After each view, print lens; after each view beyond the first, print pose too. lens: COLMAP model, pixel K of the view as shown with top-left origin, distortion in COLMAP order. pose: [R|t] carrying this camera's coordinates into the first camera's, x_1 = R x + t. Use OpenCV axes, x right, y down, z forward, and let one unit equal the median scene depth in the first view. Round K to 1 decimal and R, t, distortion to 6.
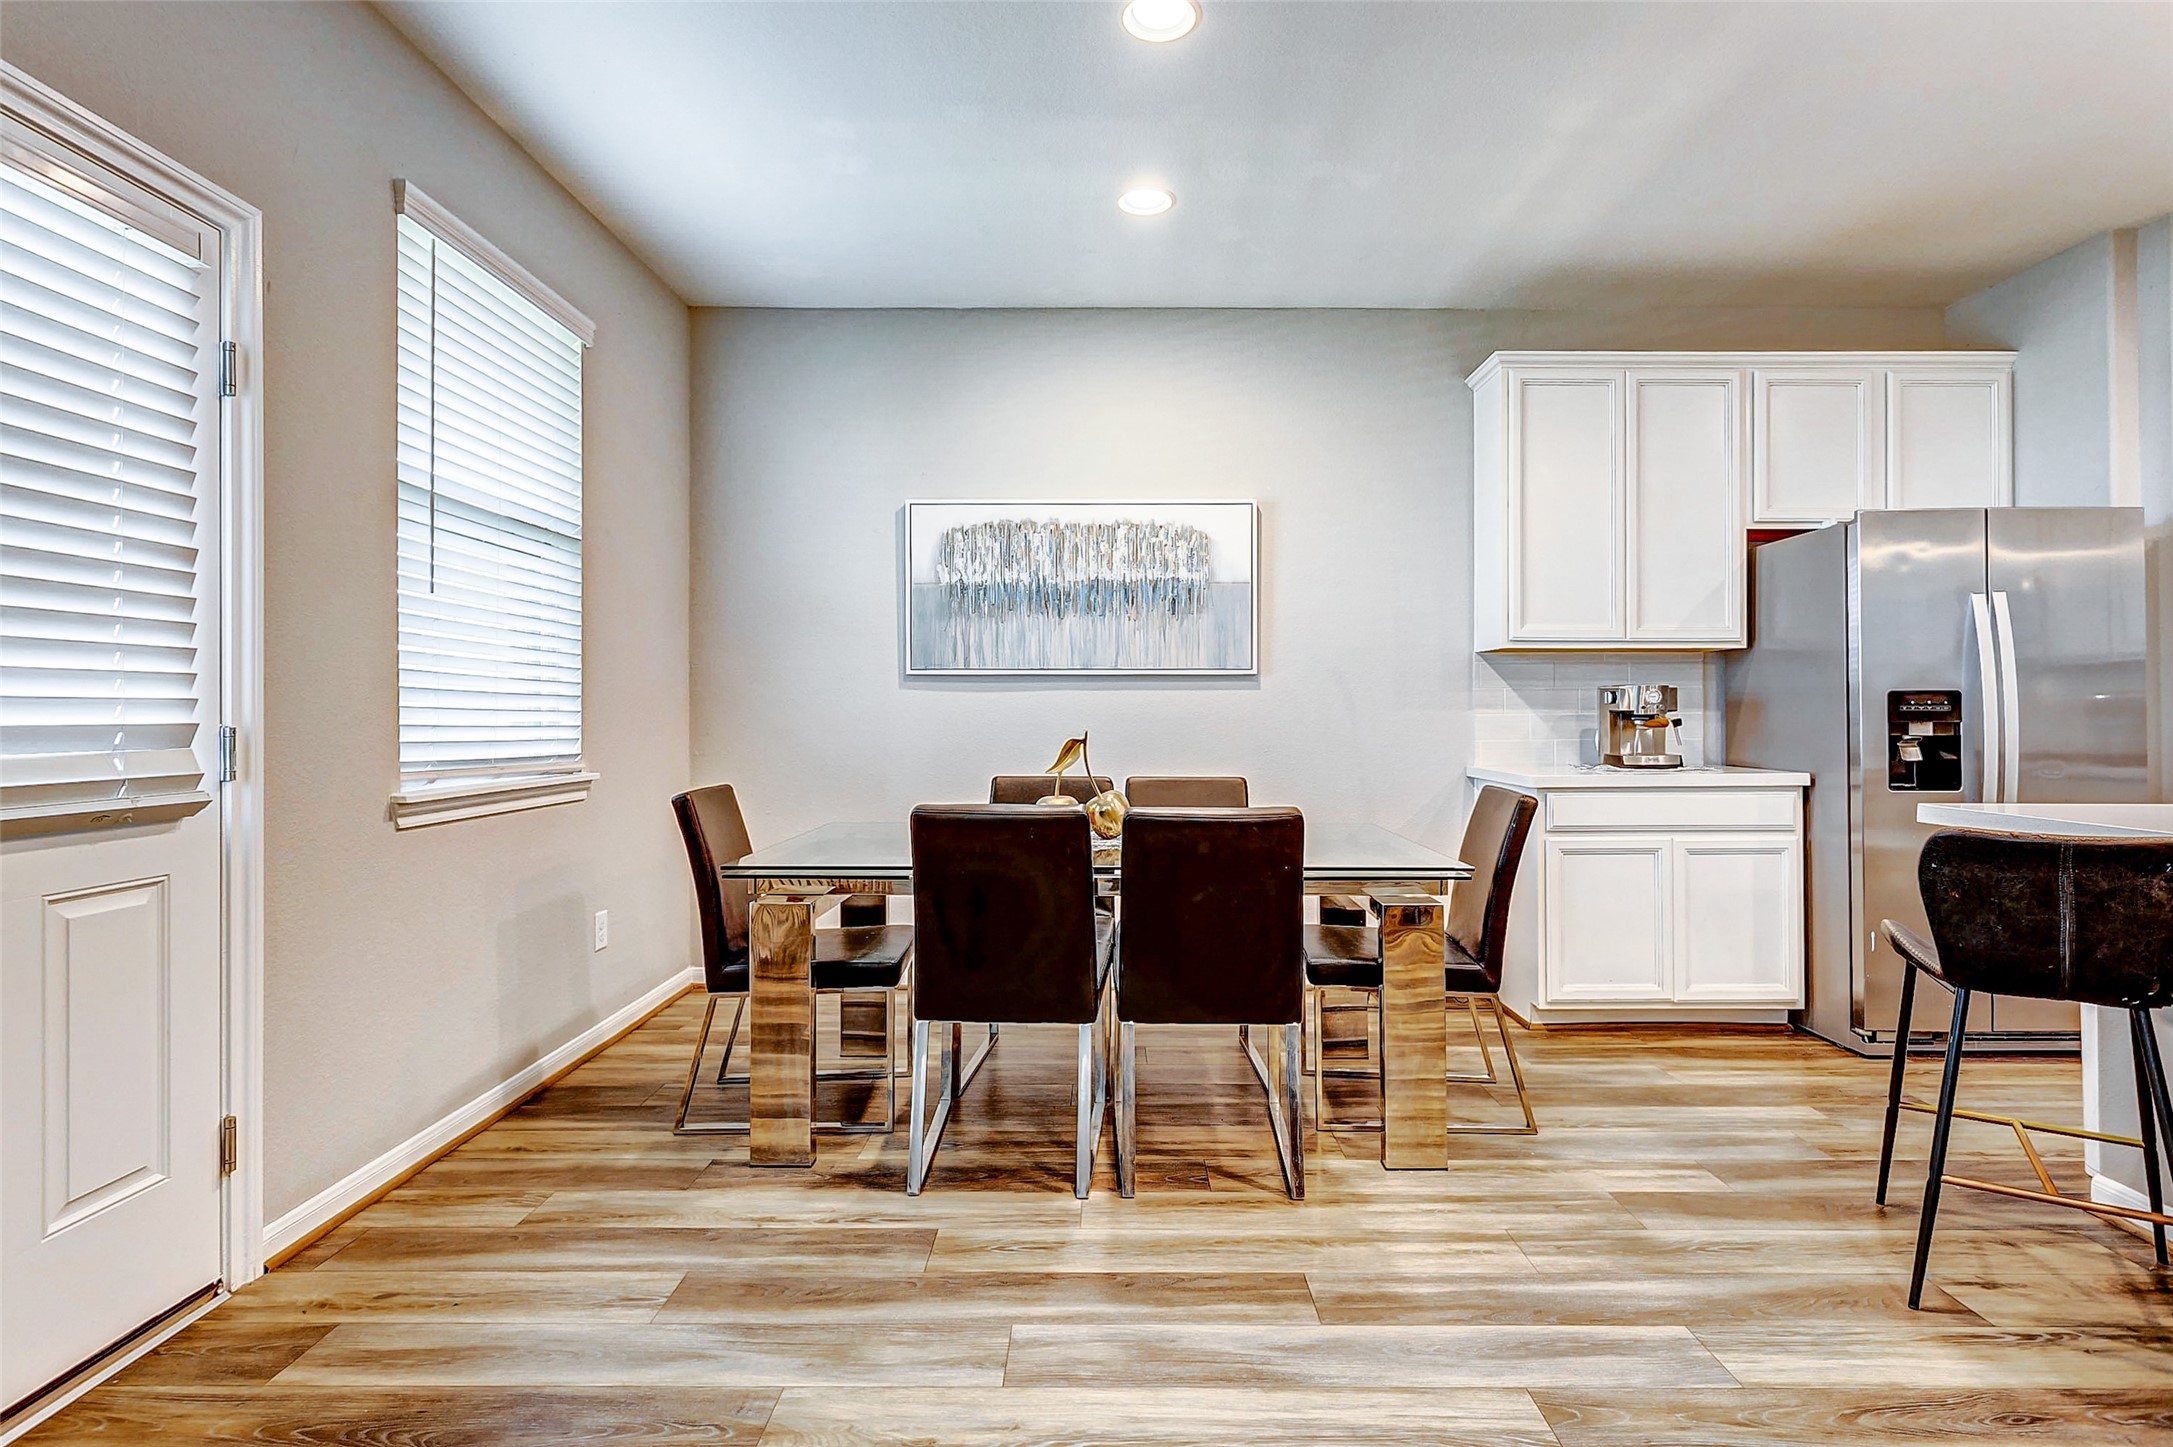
lens RADIAL K [[1056.9, 0, 1095.6], [0, 1056.9, 707.2], [0, 0, 1]] dist [-0.002851, 0.000117]
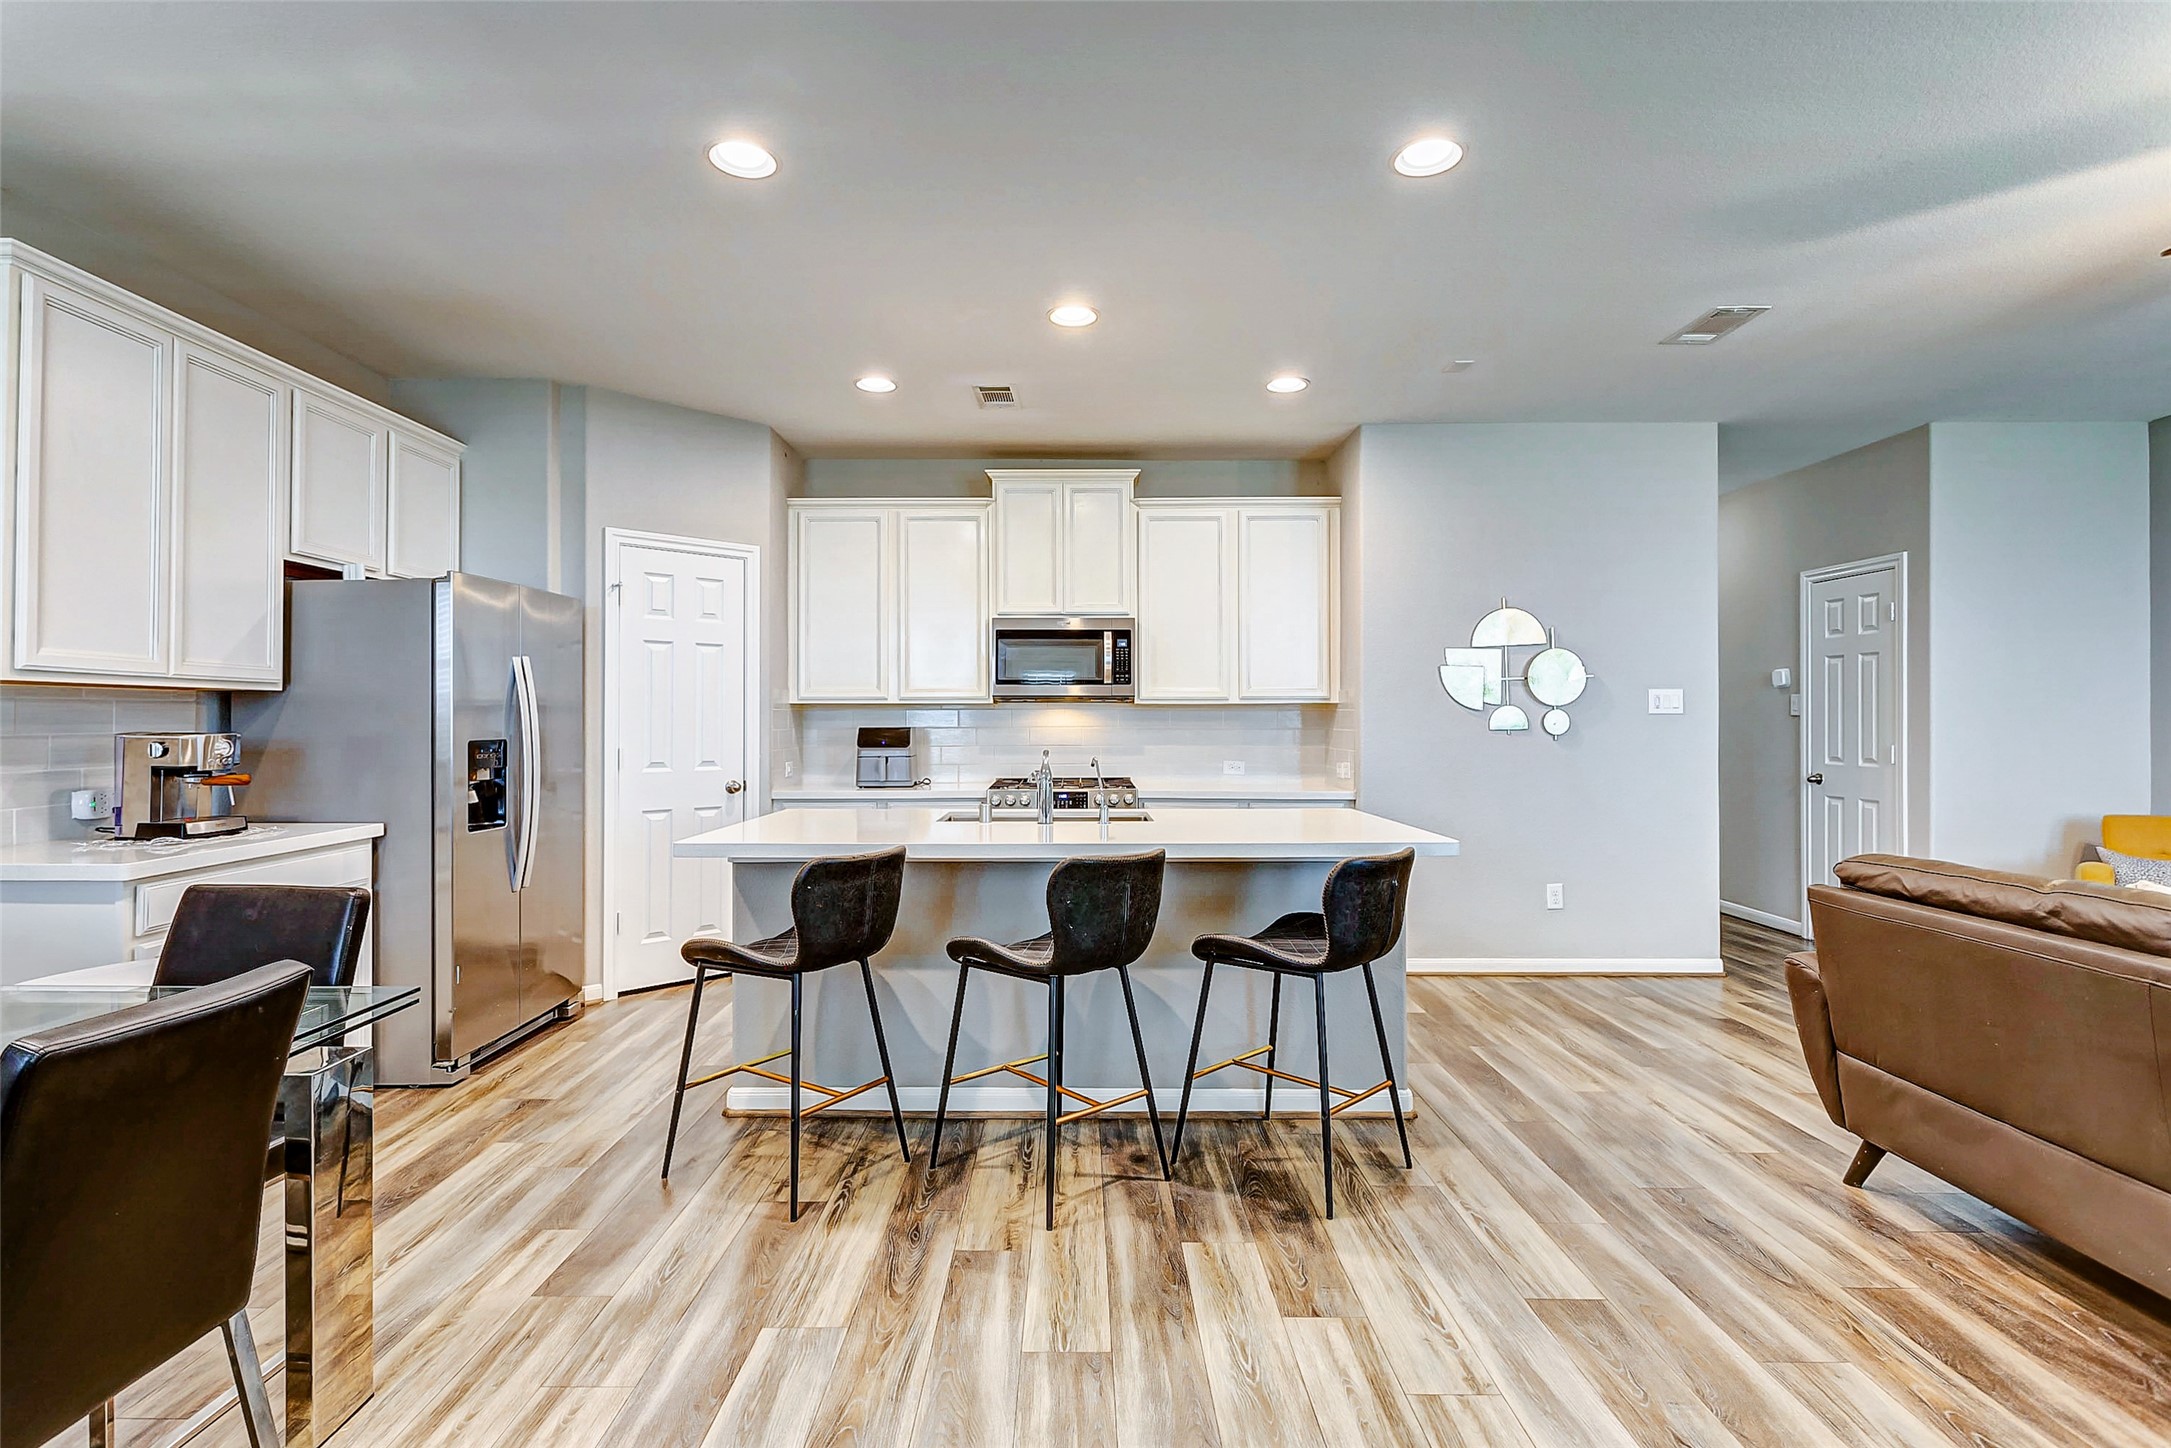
lens RADIAL K [[1055.9, 0, 1062.9], [0, 1055.9, 702.5], [0, 0, 1]] dist [-0.002851, 0.000117]
pose [[-0.007740, 0.017637, 0.999814, -0.339314], [-0.005224, 0.999830, -0.017678, -0.038861], [-0.999956, -0.005360, -0.007646, 0.394276]]
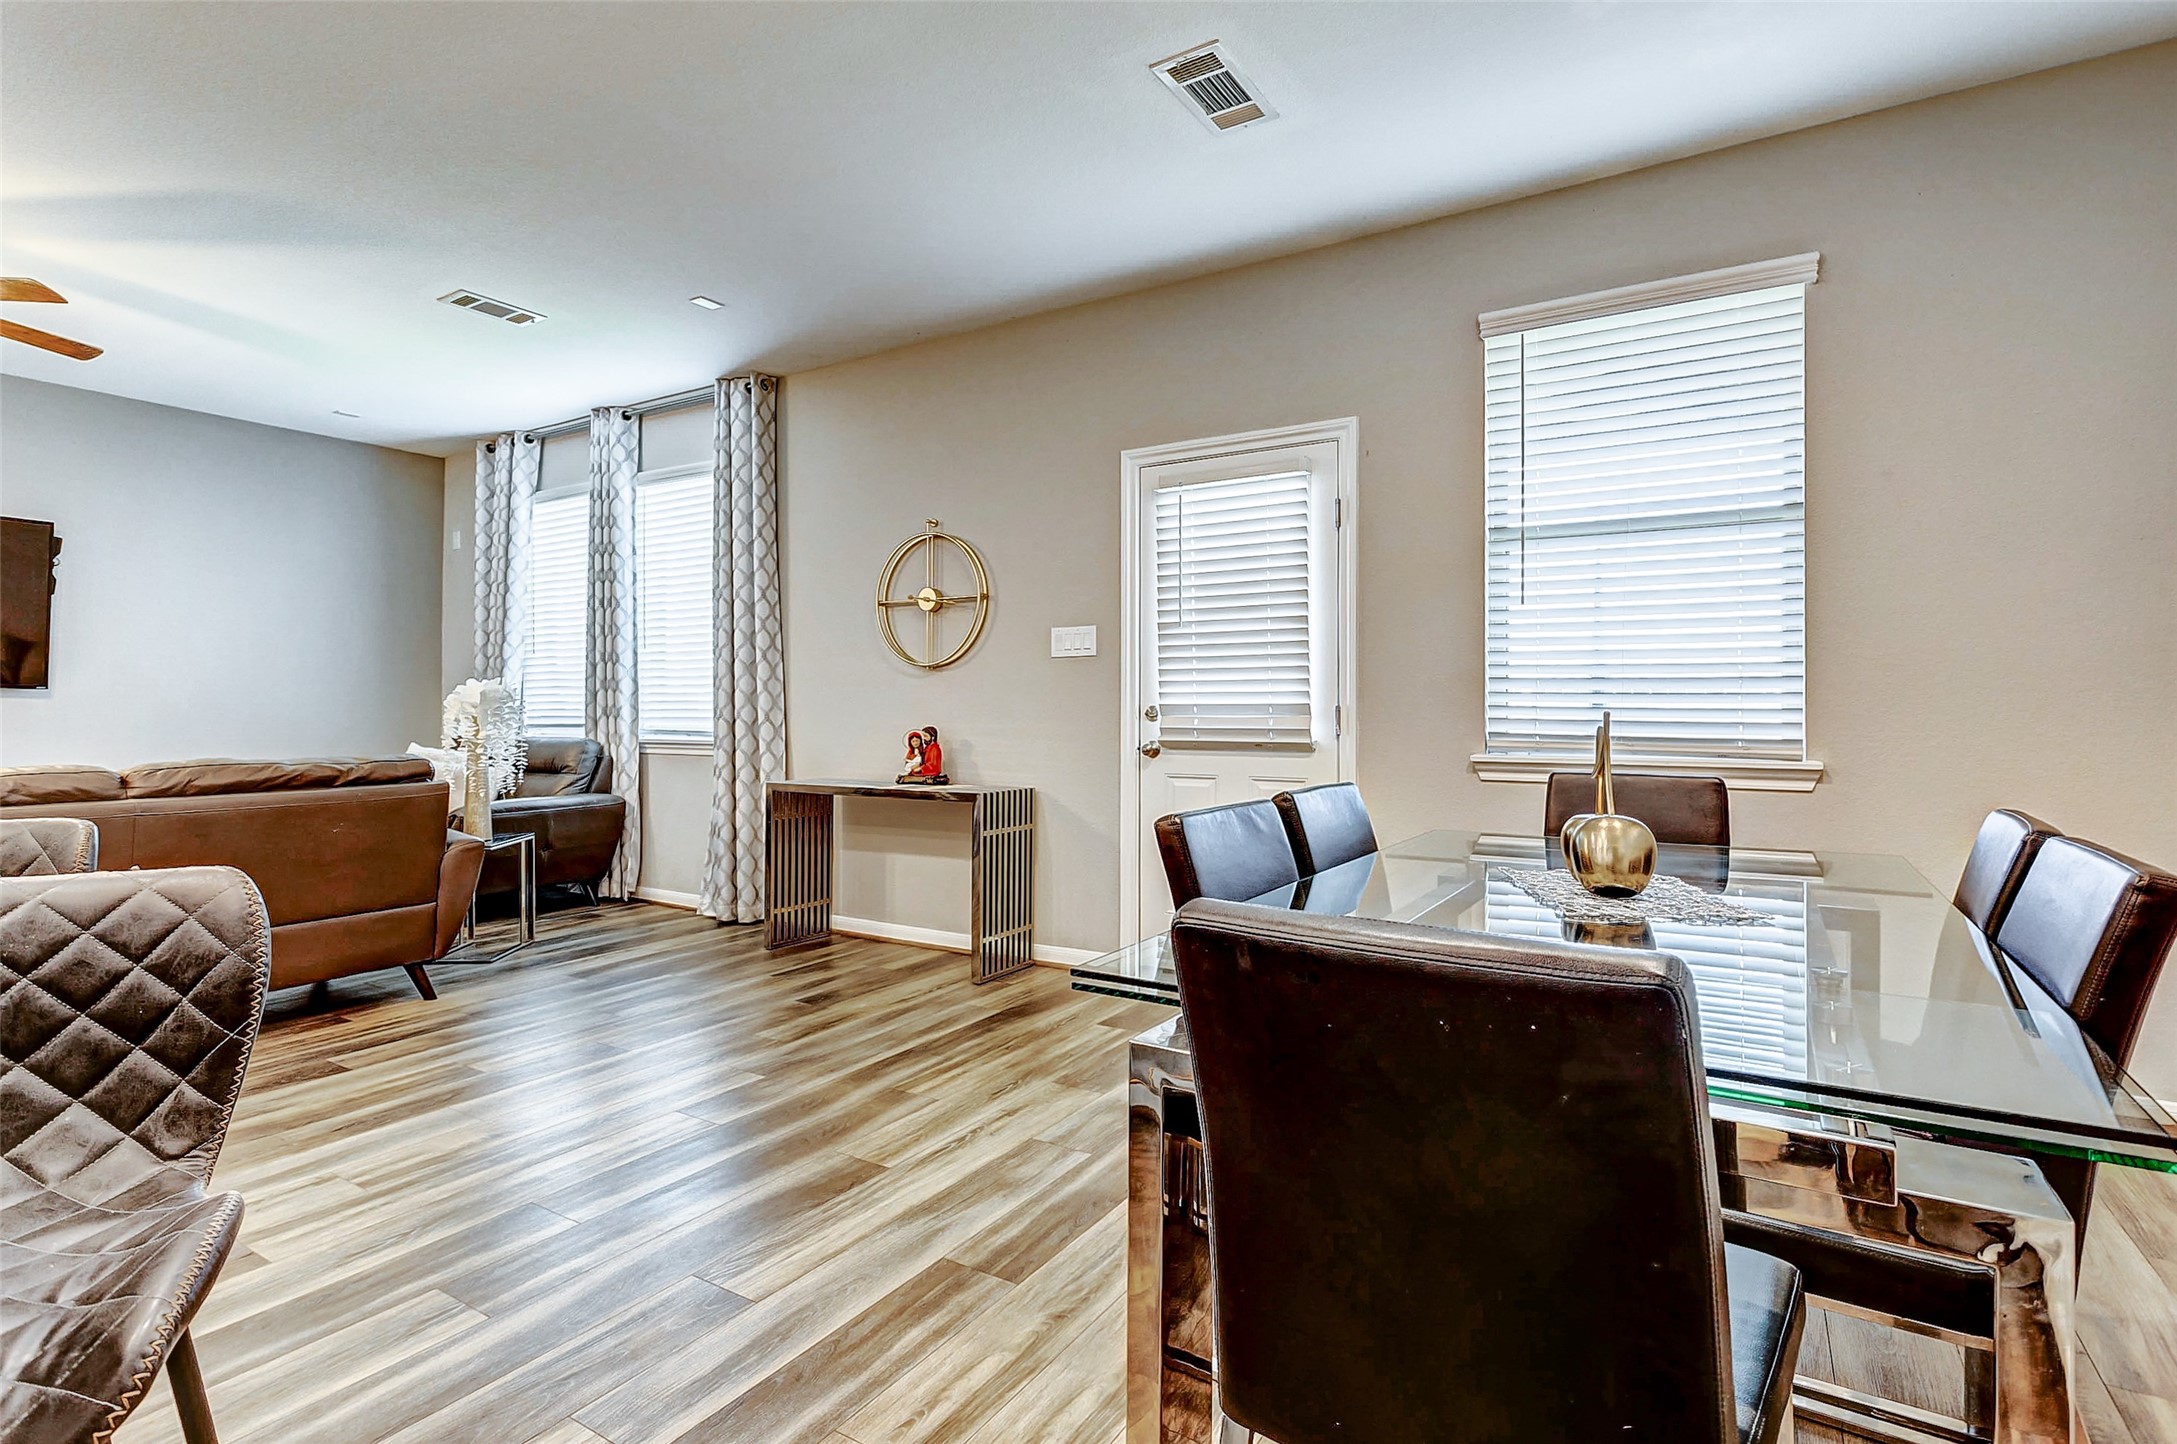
lens RADIAL K [[1058.8, 0, 1087.1], [0, 1058.8, 709.2], [0, 0, 1]] dist [-0.002851, 0.000117]
pose [[-0.525709, -0.004613, -0.850652, 0.594706], [0.002252, 0.999974, -0.006815, 0.022109], [0.850662, -0.005499, -0.525685, 0.956680]]
